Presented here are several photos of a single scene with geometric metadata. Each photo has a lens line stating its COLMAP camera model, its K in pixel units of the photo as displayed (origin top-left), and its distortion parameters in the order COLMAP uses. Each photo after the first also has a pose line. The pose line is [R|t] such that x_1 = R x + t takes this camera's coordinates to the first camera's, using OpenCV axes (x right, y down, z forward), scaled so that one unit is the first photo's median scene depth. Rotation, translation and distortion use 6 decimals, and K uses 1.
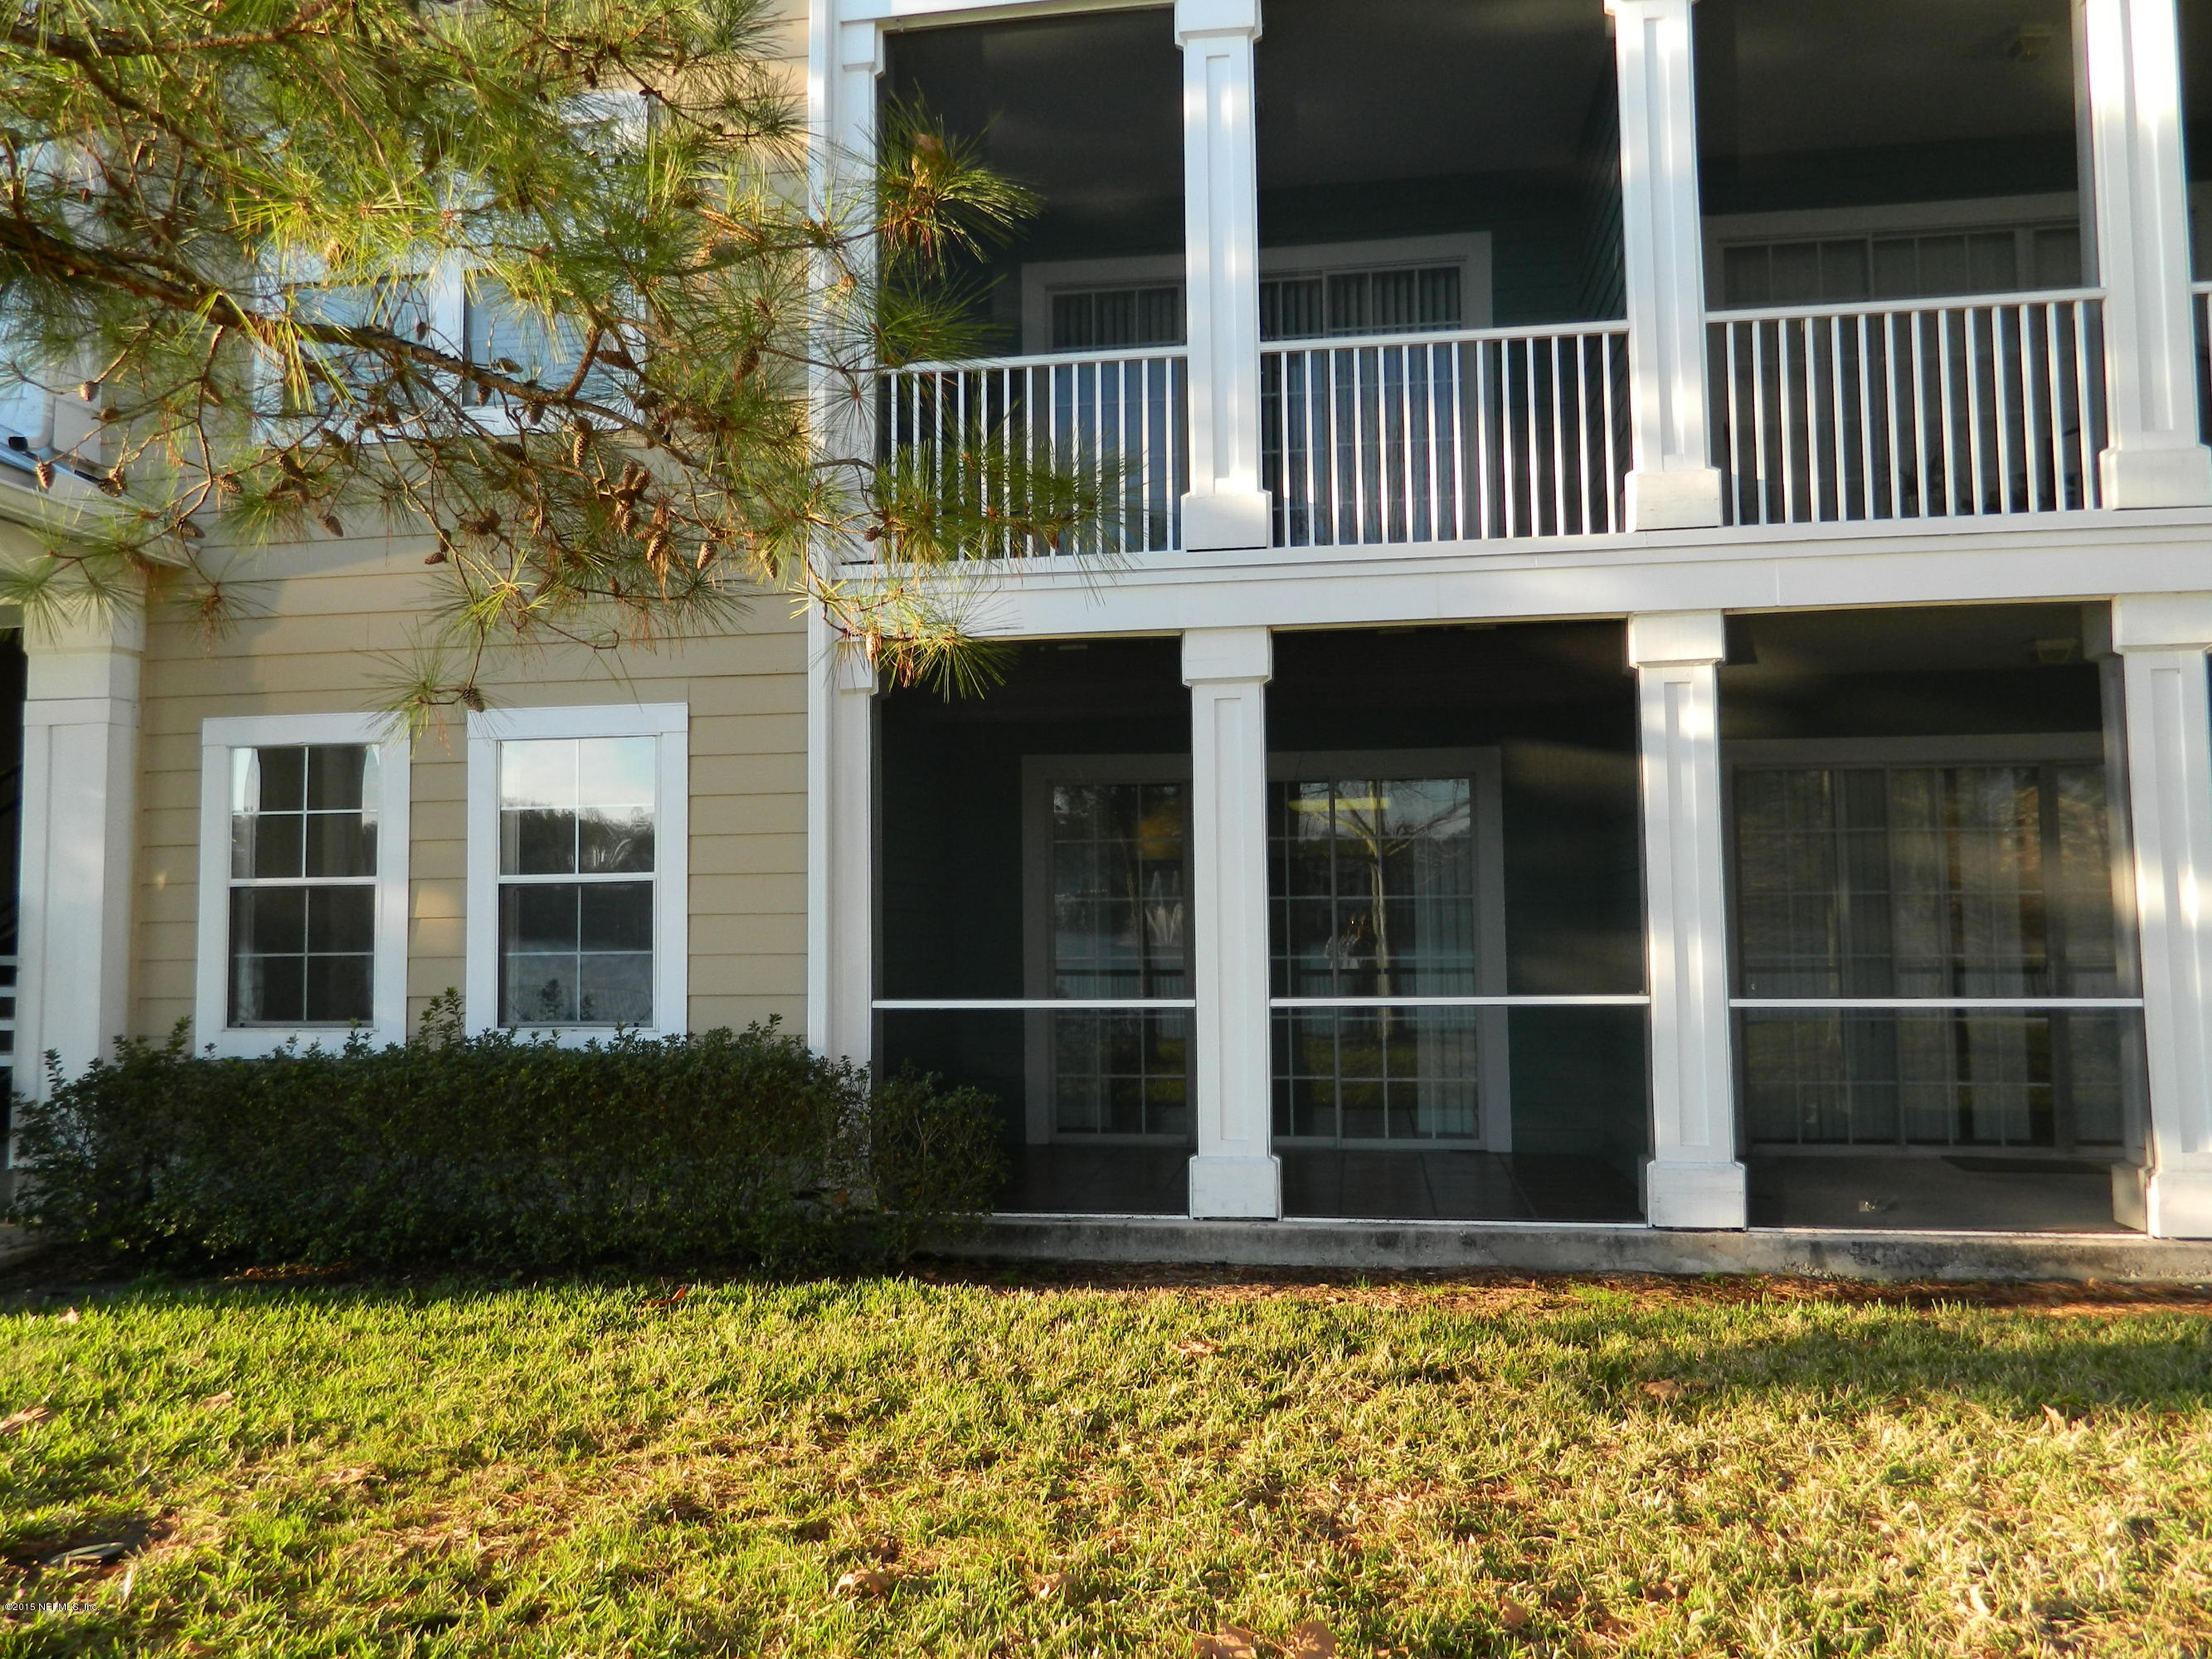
lens RADIAL K [[1620.9, 0, 1101.6], [0, 1620.9, 815.5], [0, 0, 1]] dist [0.002751, 0.000886]
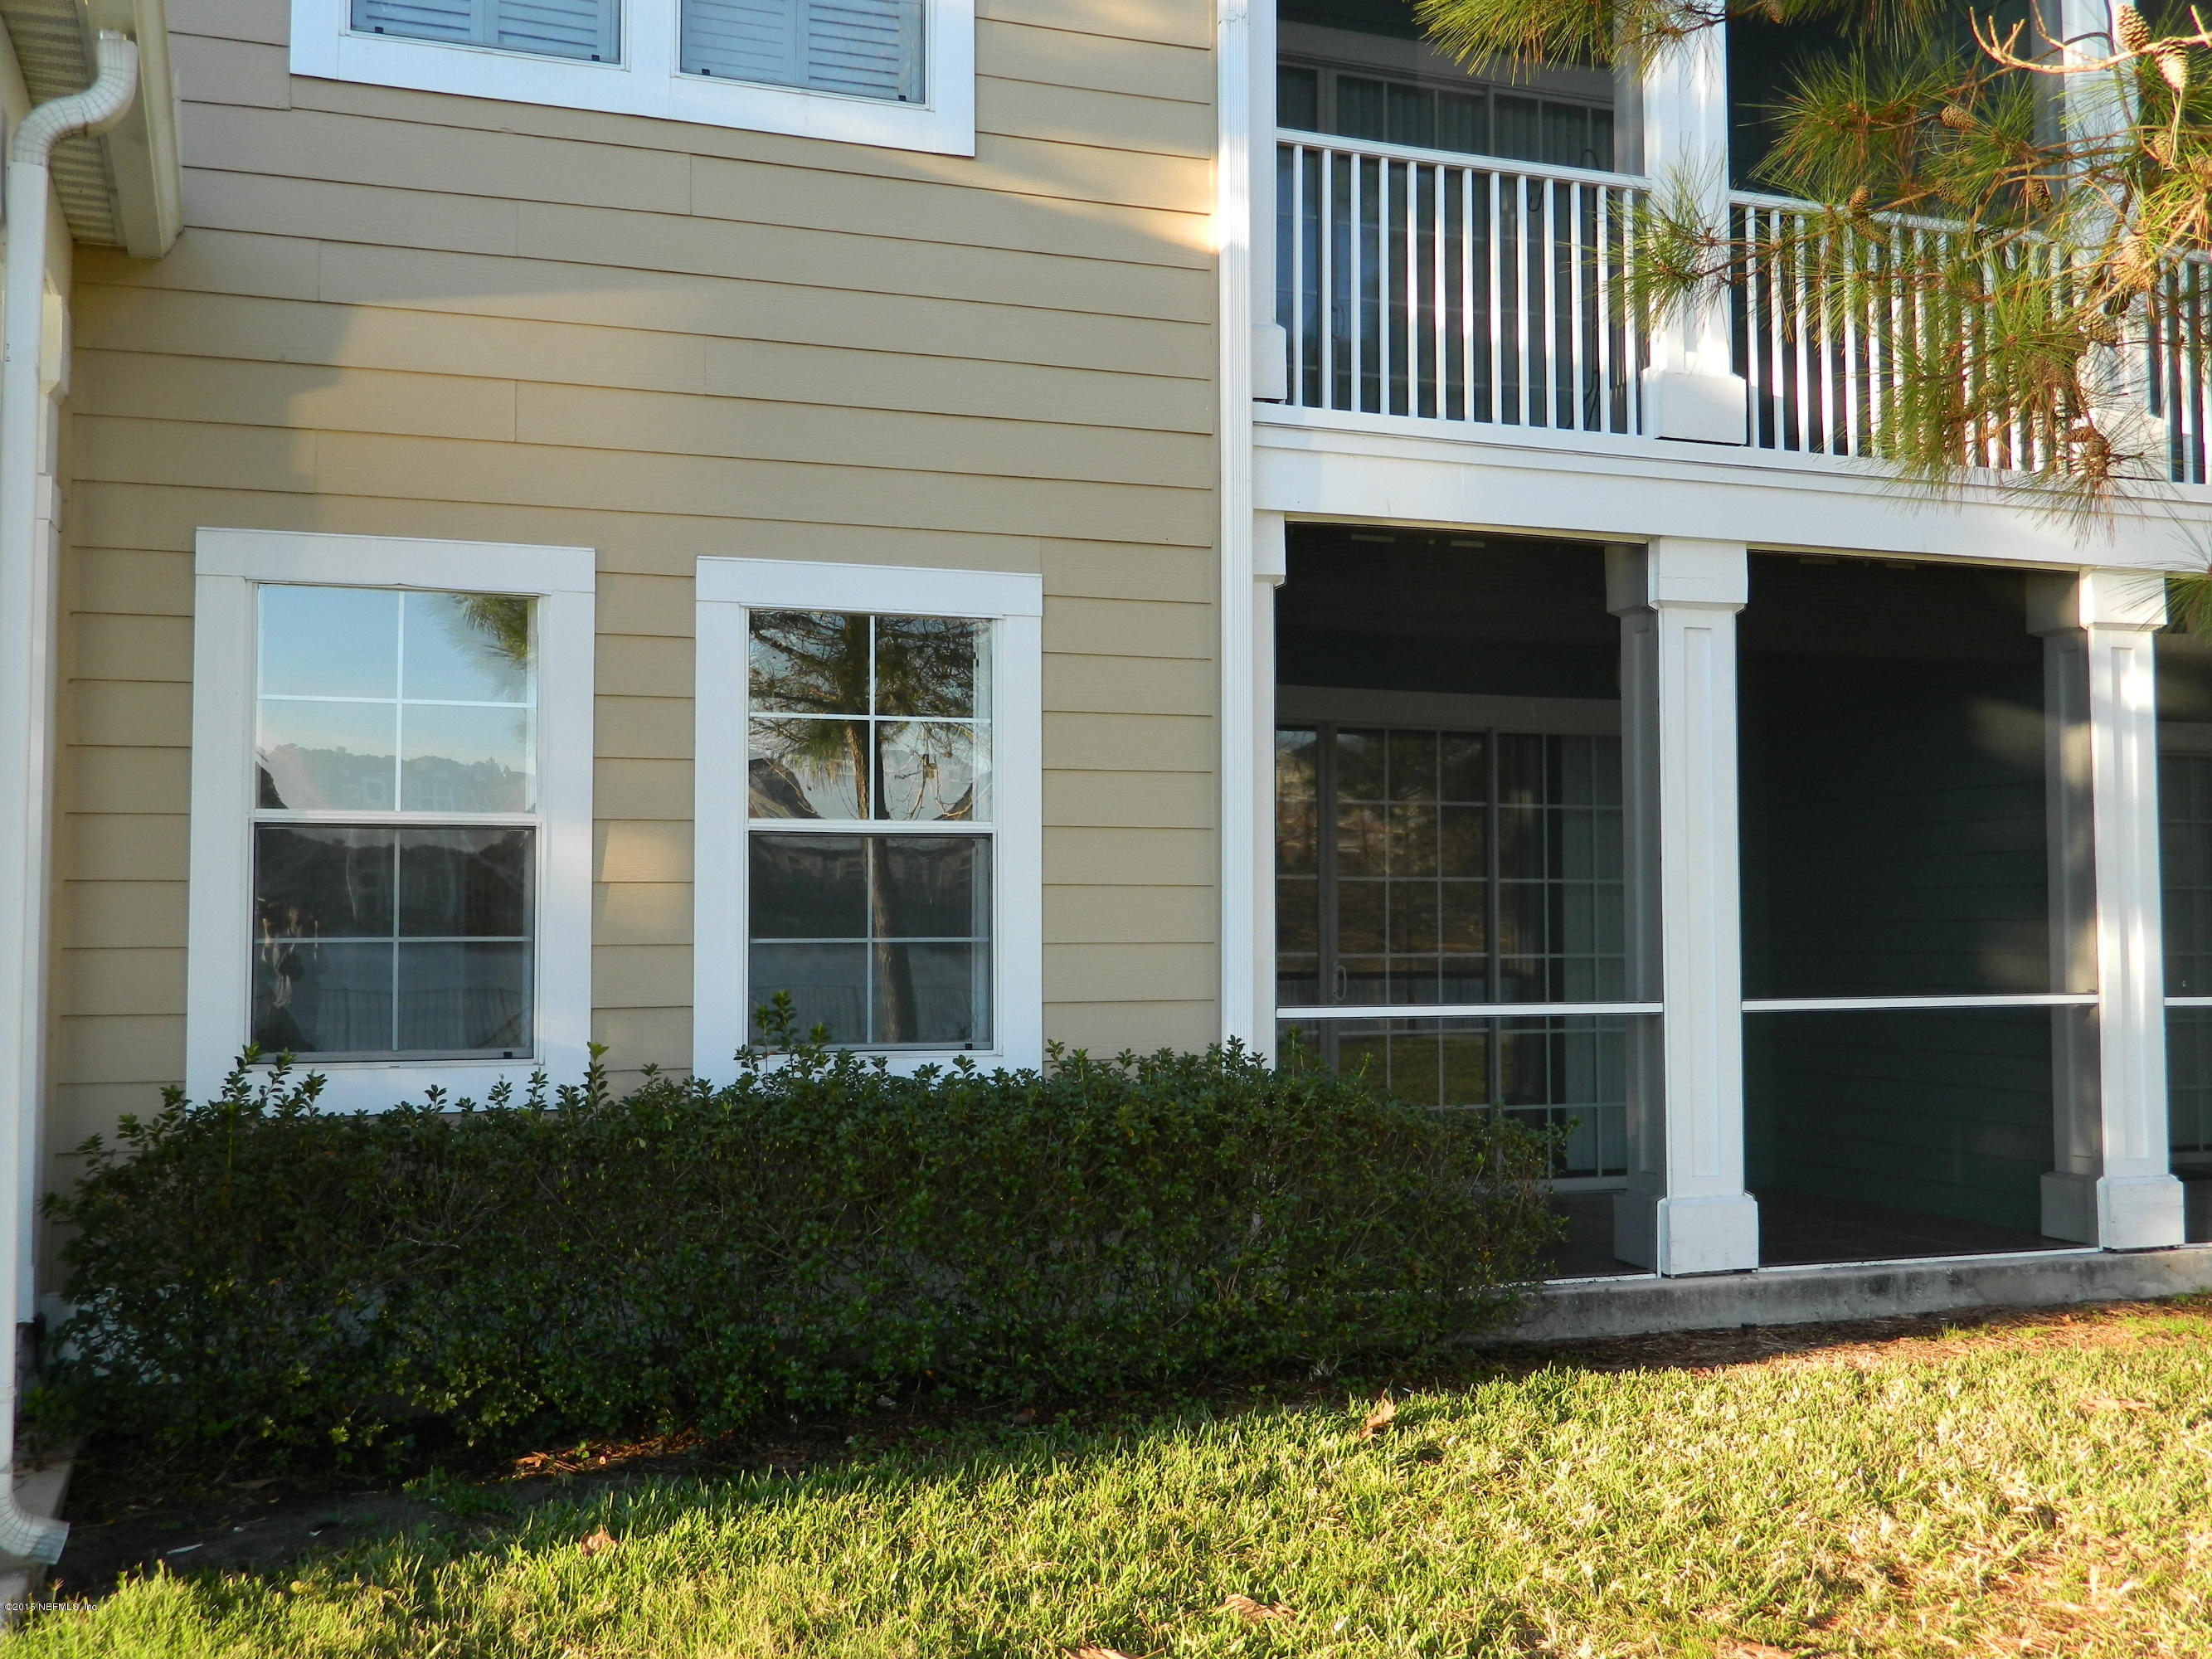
lens RADIAL K [[2433.3, 0, 1105.9], [0, 2433.3, 758.3], [0, 0, 1]] dist [0.007828, 0.012196]
pose [[0.864161, 0.043841, 0.501302, -0.773941], [-0.043905, 0.998967, -0.011677, 0.019446], [-0.501297, -0.011919, 0.865193, 0.102026]]
